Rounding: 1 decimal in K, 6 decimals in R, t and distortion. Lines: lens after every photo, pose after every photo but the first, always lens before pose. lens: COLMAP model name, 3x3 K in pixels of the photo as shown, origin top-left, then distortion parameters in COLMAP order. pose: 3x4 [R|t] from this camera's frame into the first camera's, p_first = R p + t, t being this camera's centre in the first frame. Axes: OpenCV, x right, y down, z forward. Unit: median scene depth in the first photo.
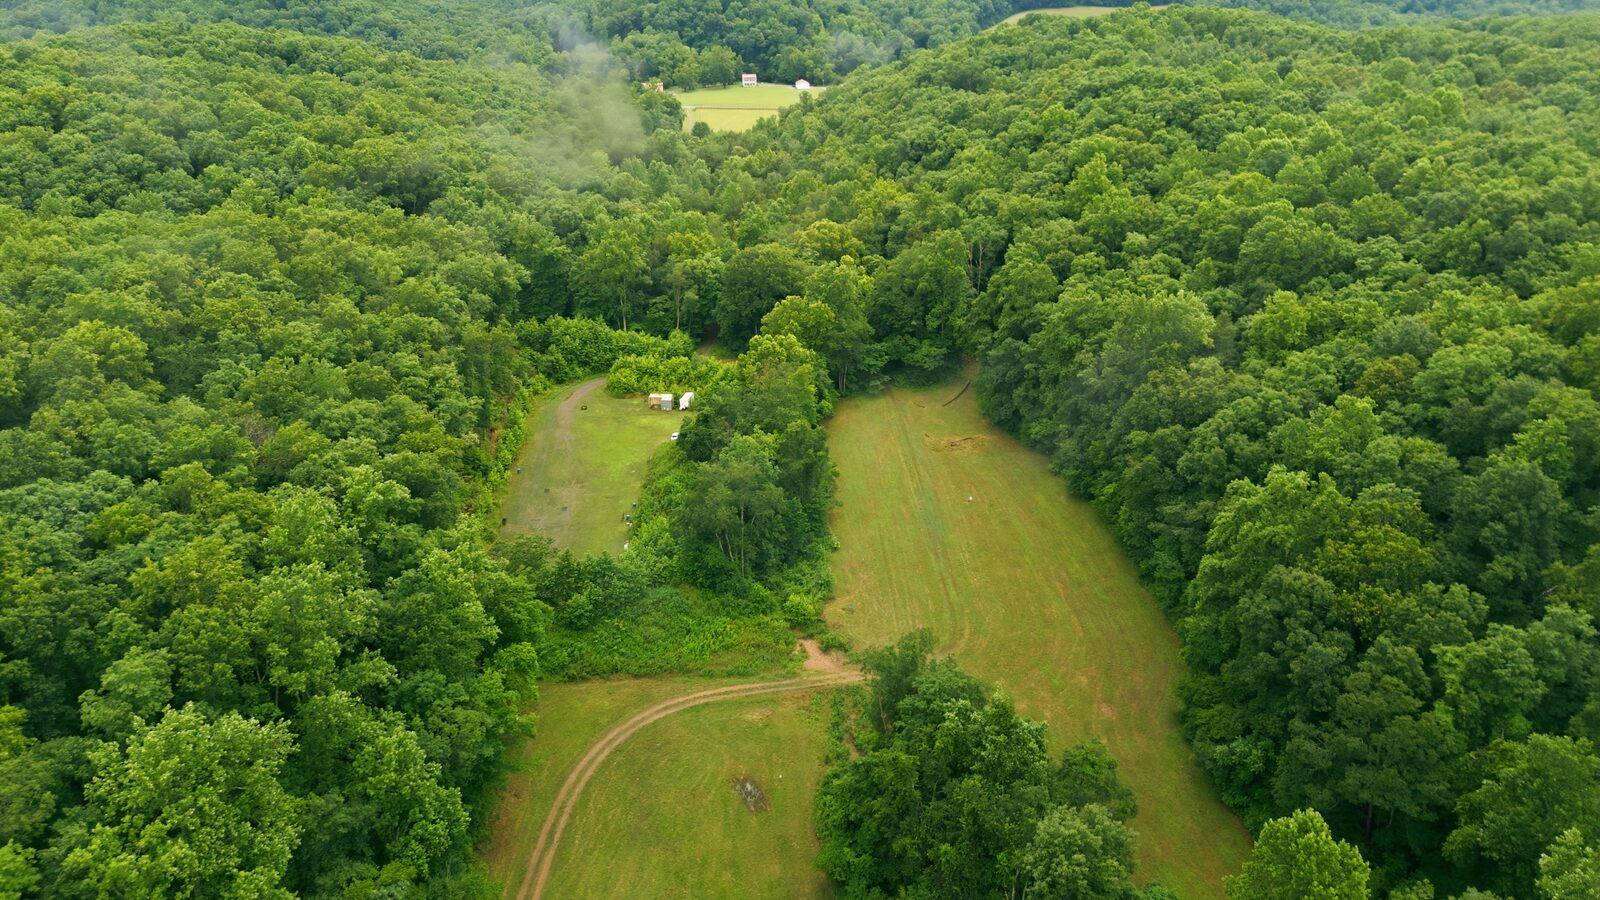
lens RADIAL K [[1239.2, 0, 800.0], [0, 1239.2, 450.0], [0, 0, 1]] dist [-0.000998, -0.001286]
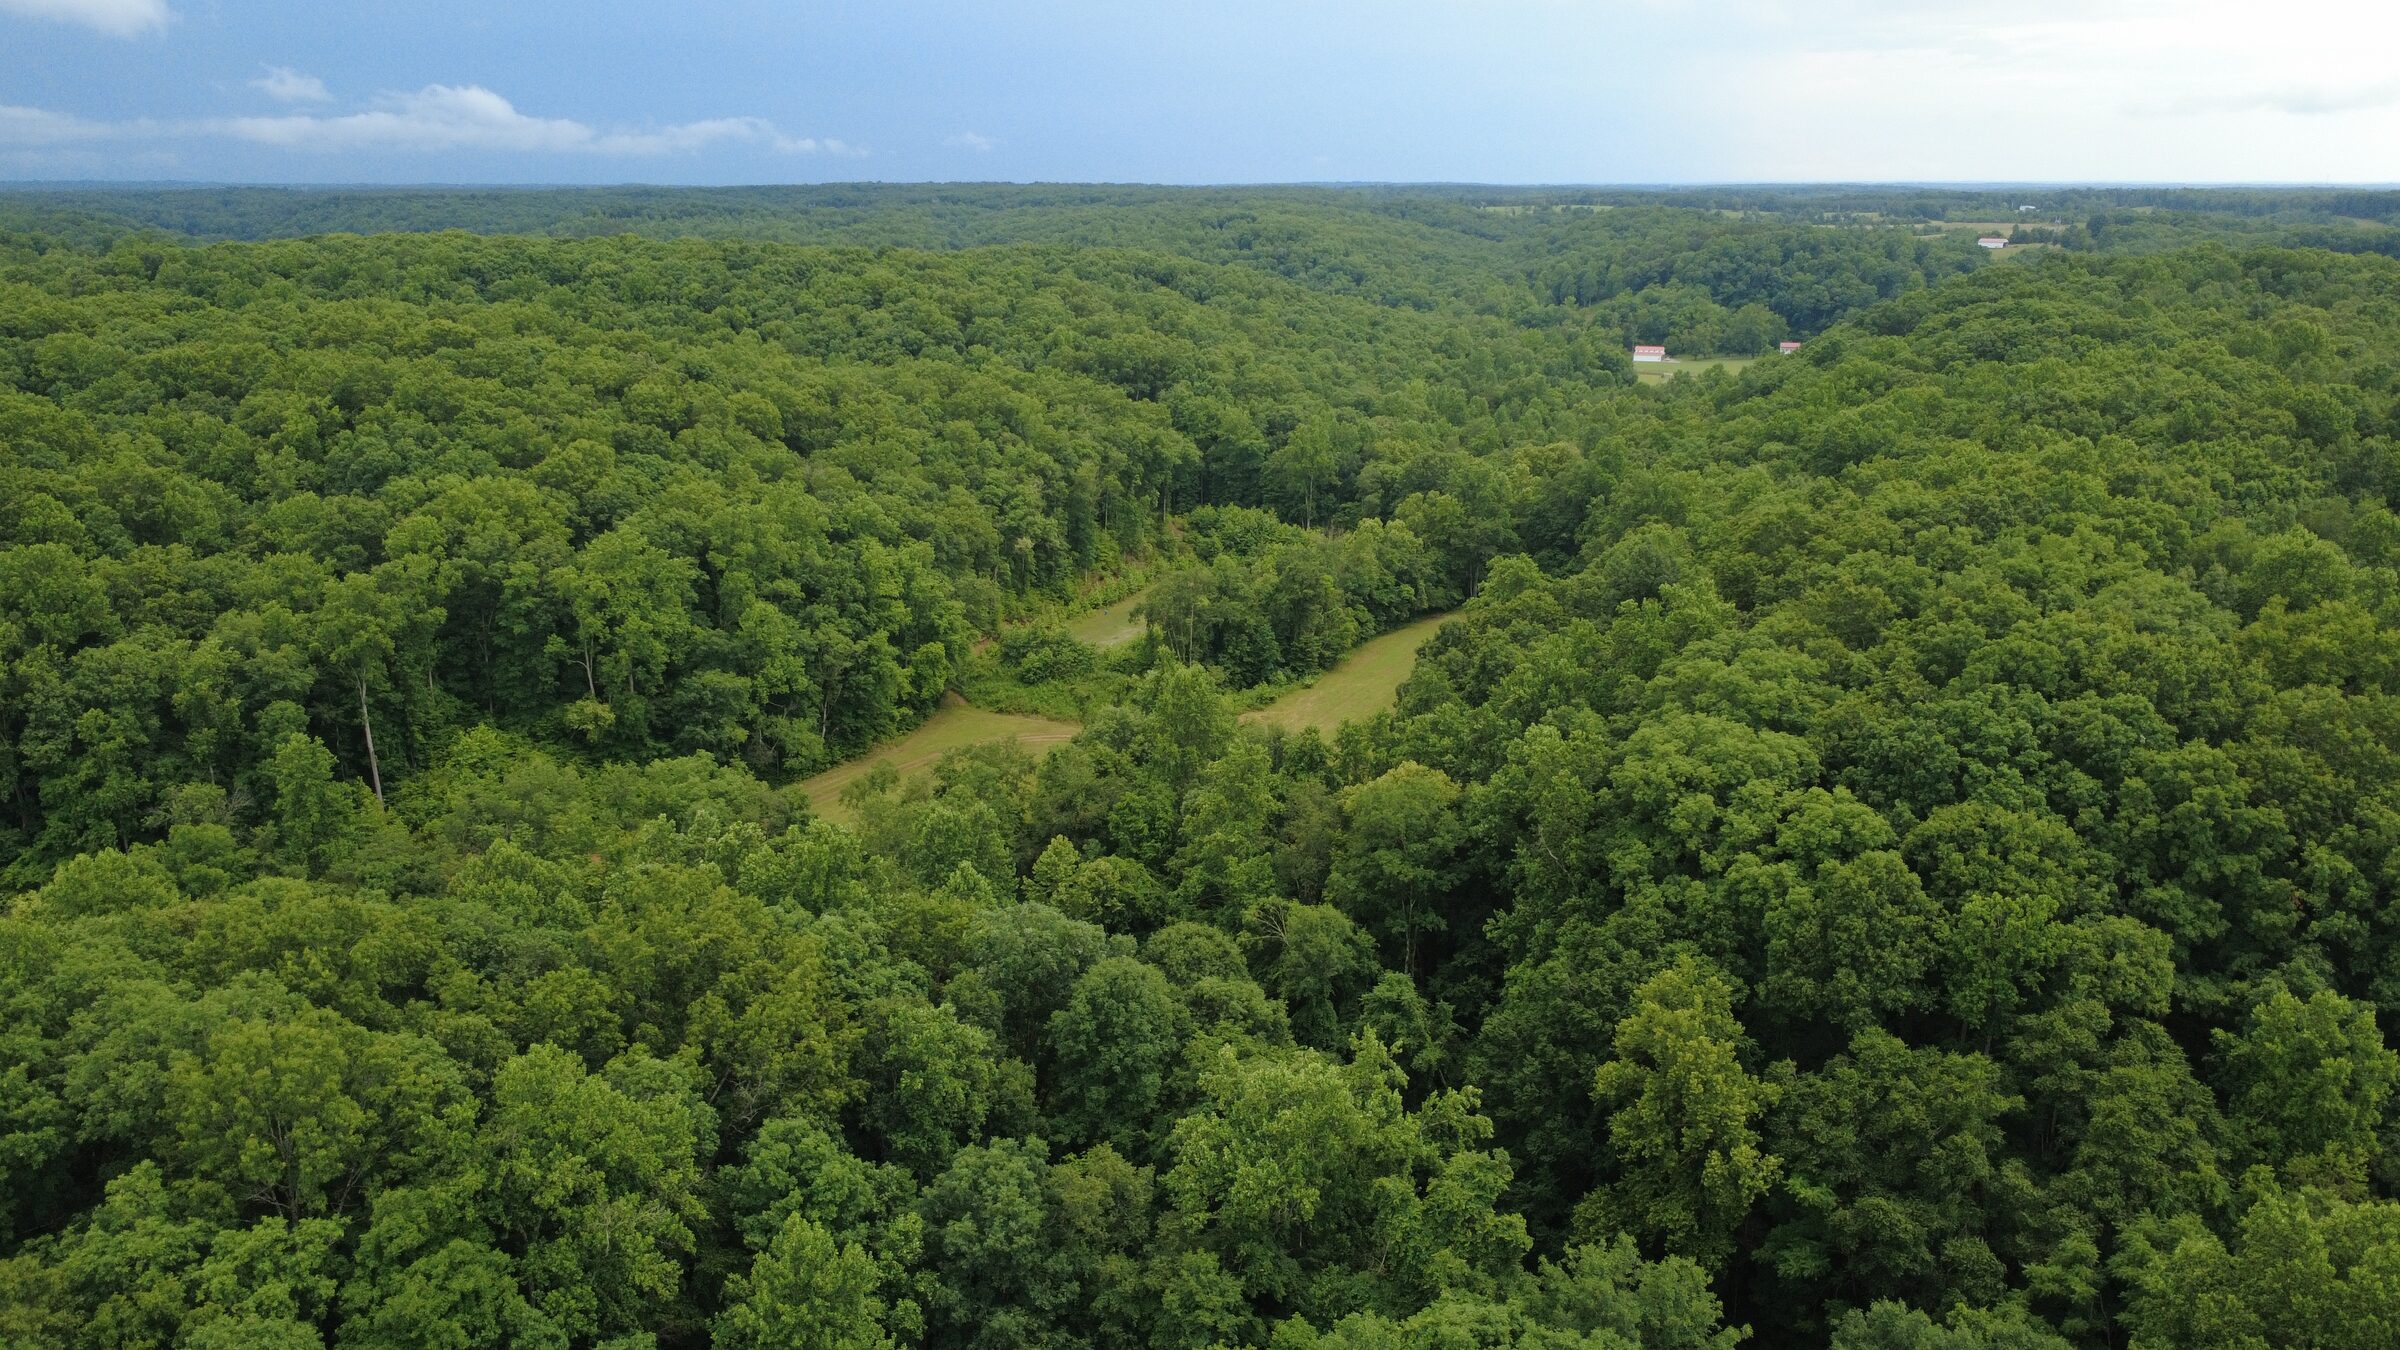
lens RADIAL K [[1858.8, 0, 1200.0], [0, 1858.8, 675.0], [0, 0, 1]] dist [-0.000998, -0.001286]
pose [[0.862706, 0.119102, -0.491481, 0.526572], [-0.188743, 0.977476, -0.094429, 0.172087], [0.469164, 0.174228, 0.865754, -0.294814]]
